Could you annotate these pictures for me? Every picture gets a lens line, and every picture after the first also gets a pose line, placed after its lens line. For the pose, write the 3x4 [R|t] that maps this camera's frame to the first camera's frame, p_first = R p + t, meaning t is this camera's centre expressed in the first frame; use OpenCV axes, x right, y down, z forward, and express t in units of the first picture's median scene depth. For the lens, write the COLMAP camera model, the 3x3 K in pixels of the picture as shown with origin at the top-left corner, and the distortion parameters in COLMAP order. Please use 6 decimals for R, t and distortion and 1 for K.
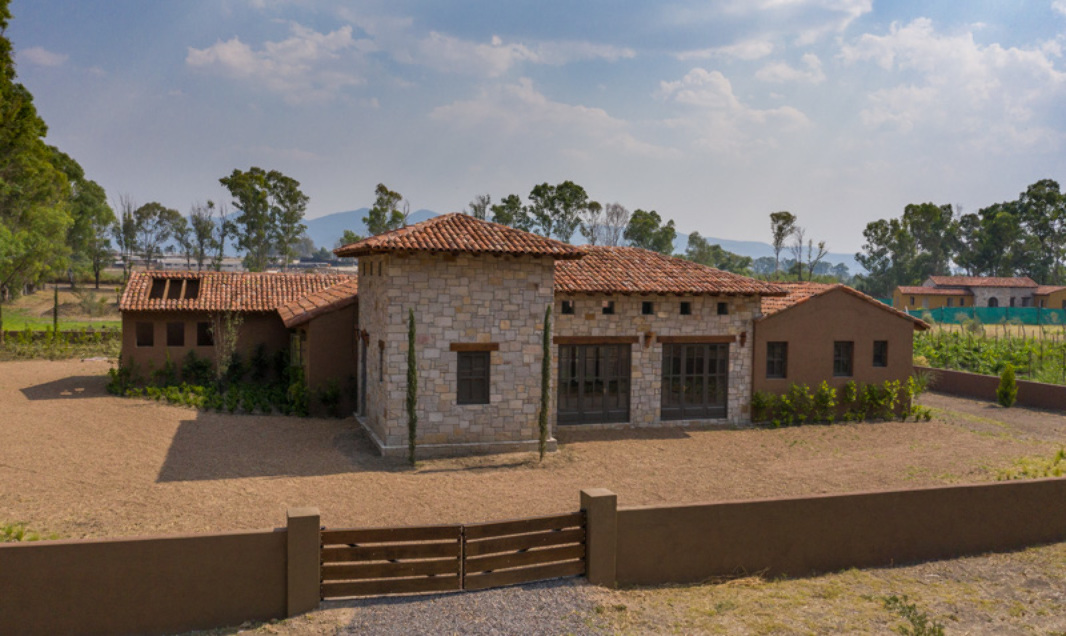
lens RADIAL K [[866.9, 0, 533.3], [0, 866.9, 267.9], [0, 0, 1]] dist [-0.010102, -0.000181]
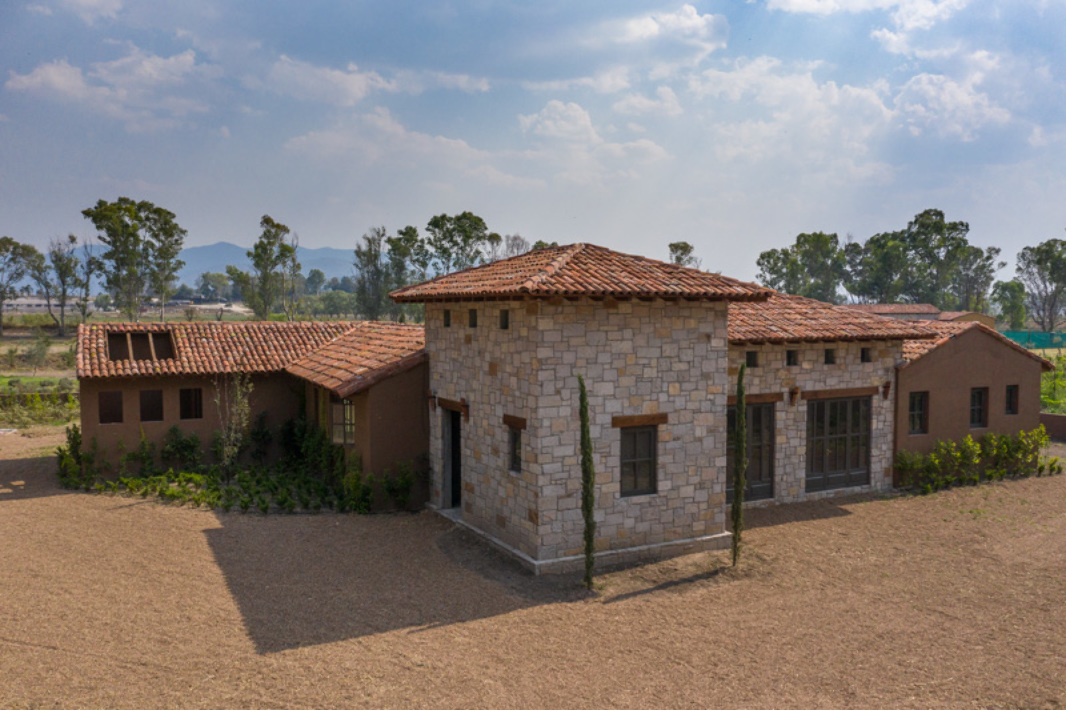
lens RADIAL K [[857.5, 0, 533.0], [0, 857.5, 355.0], [0, 0, 1]] dist [-0.007277, -0.006399]
pose [[0.987421, -0.028345, 0.155552, -0.194510], [0.018357, 0.997698, 0.065275, -0.011248], [-0.157044, -0.061598, 0.985669, 0.201432]]
